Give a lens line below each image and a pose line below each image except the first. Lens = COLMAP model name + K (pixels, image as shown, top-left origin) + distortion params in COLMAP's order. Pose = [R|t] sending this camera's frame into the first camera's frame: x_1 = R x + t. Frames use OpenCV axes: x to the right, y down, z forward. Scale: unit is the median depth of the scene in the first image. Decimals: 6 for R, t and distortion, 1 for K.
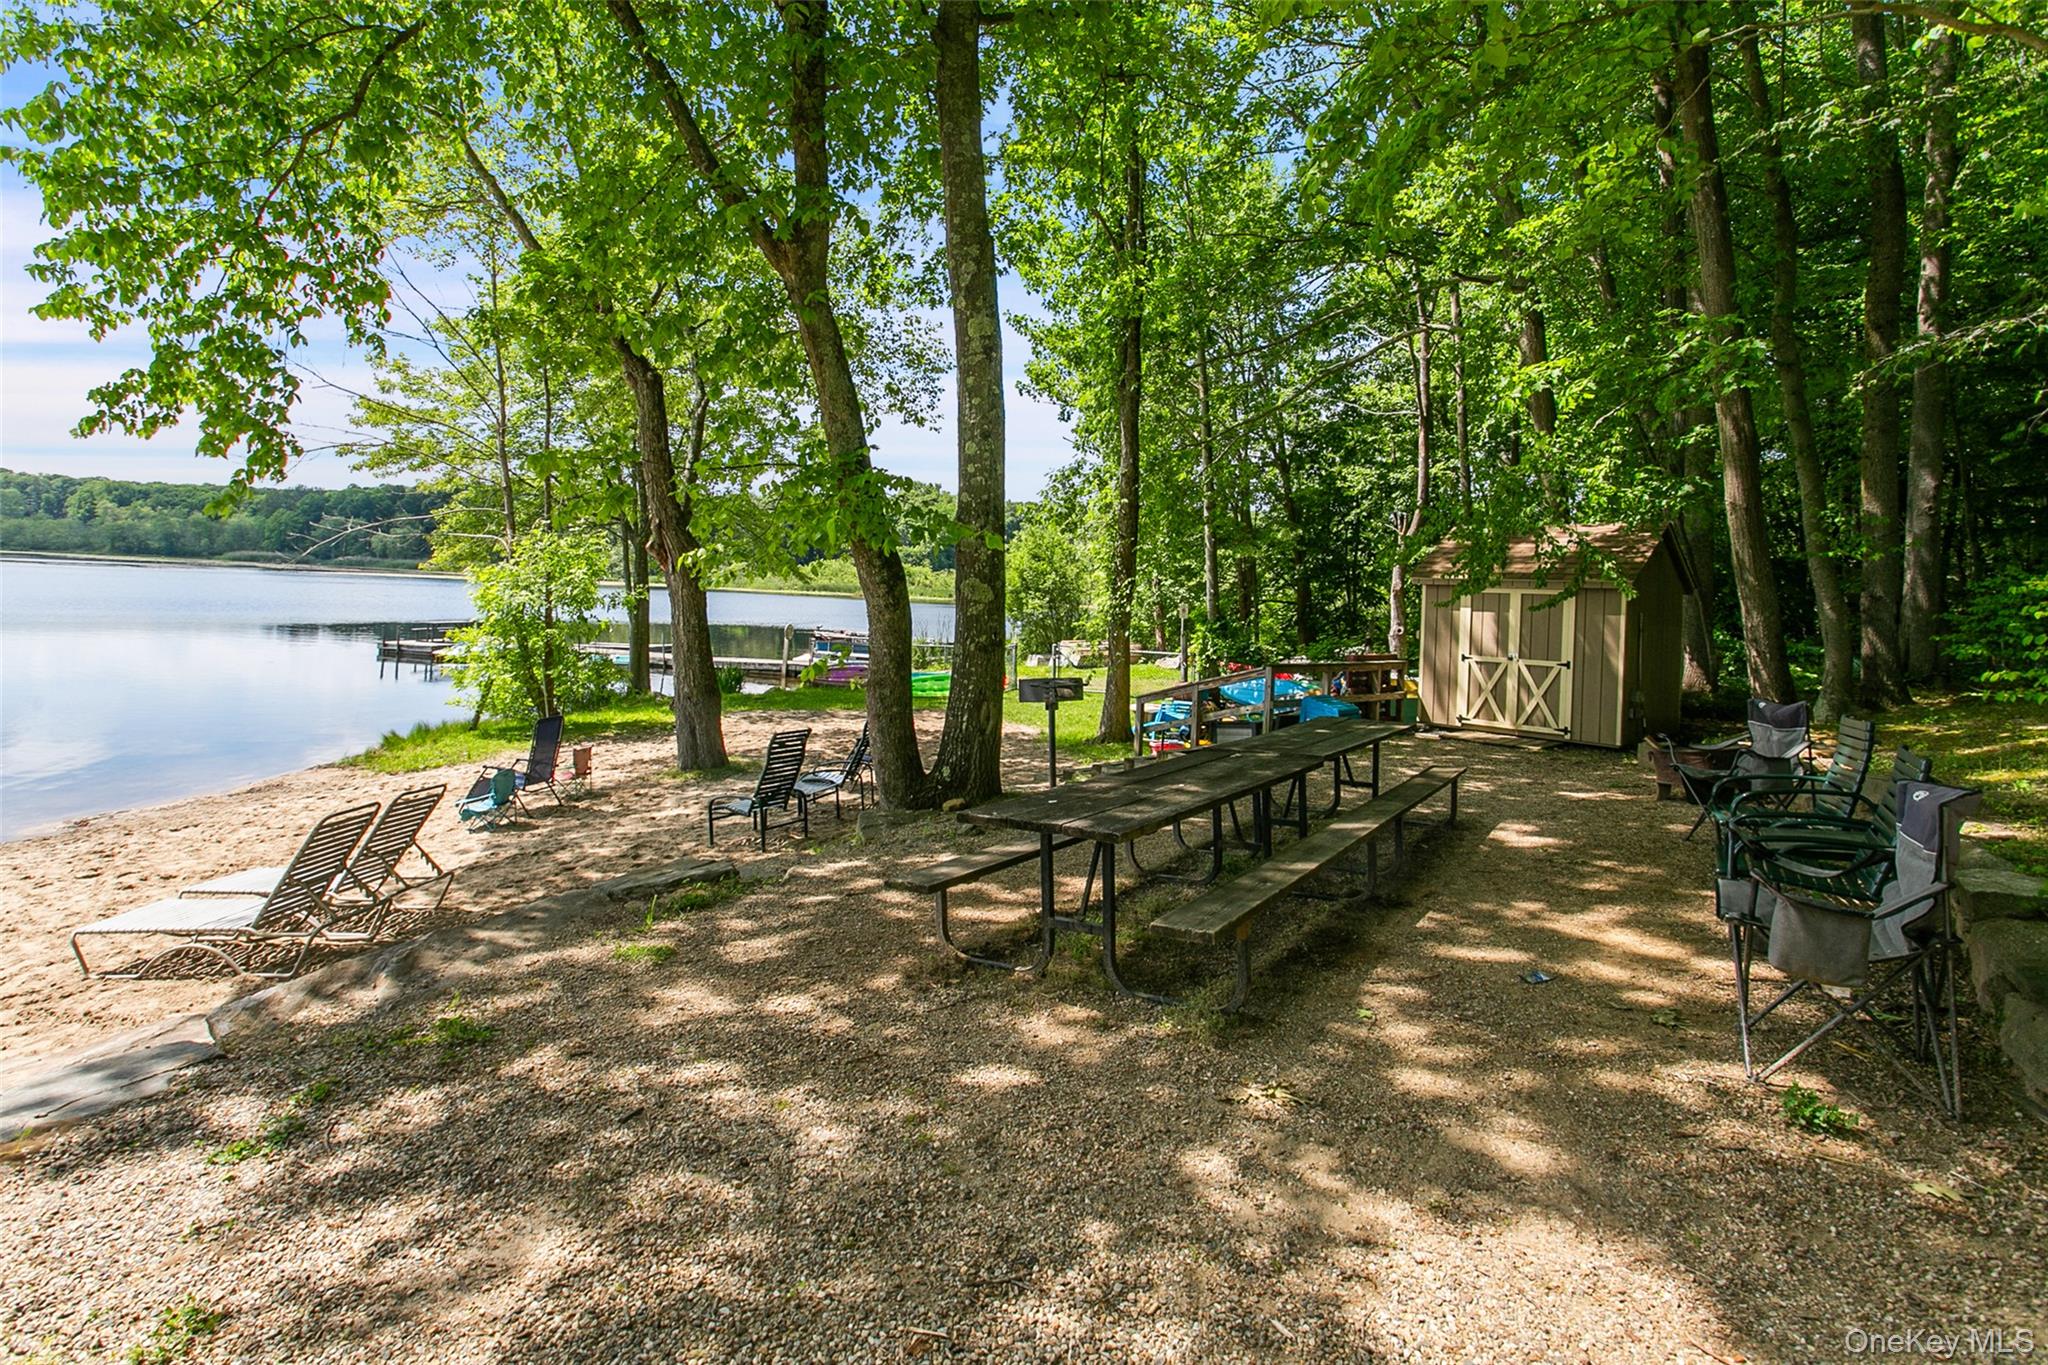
lens RADIAL K [[1010.7, 0, 1022.8], [0, 1010.7, 645.2], [0, 0, 1]] dist [0.009959, 0.001091]
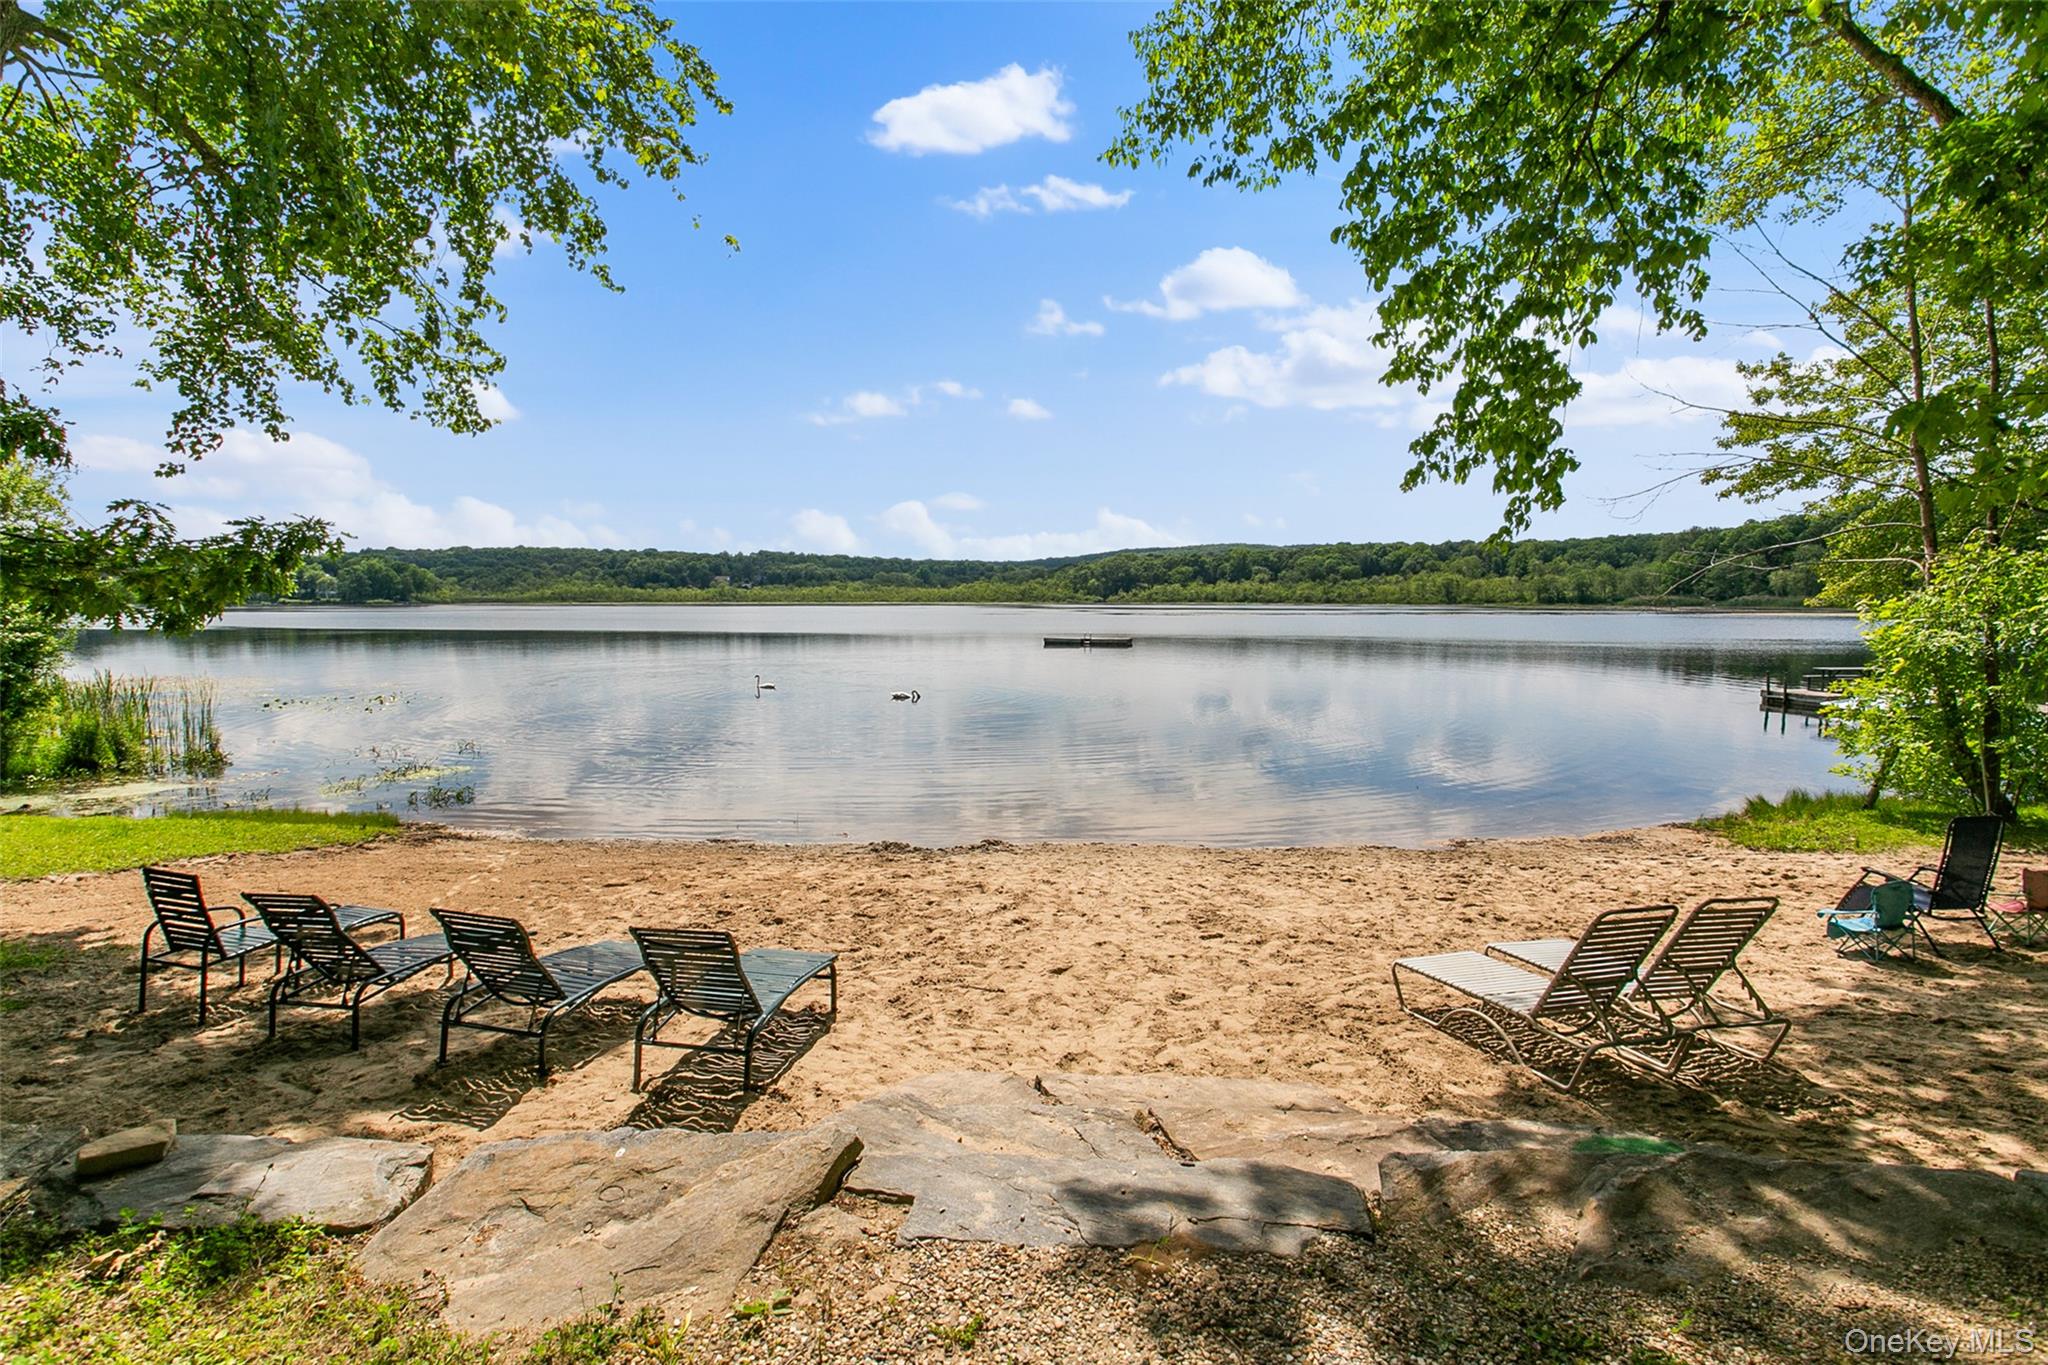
lens RADIAL K [[1010.7, 0, 1022.8], [0, 1010.7, 645.2], [0, 0, 1]] dist [0.009959, 0.001091]
pose [[0.351311, -0.001802, -0.936257, -0.063326], [-0.037100, 0.999186, -0.015845, -0.010206], [0.935523, 0.040302, 0.350958, 0.193685]]
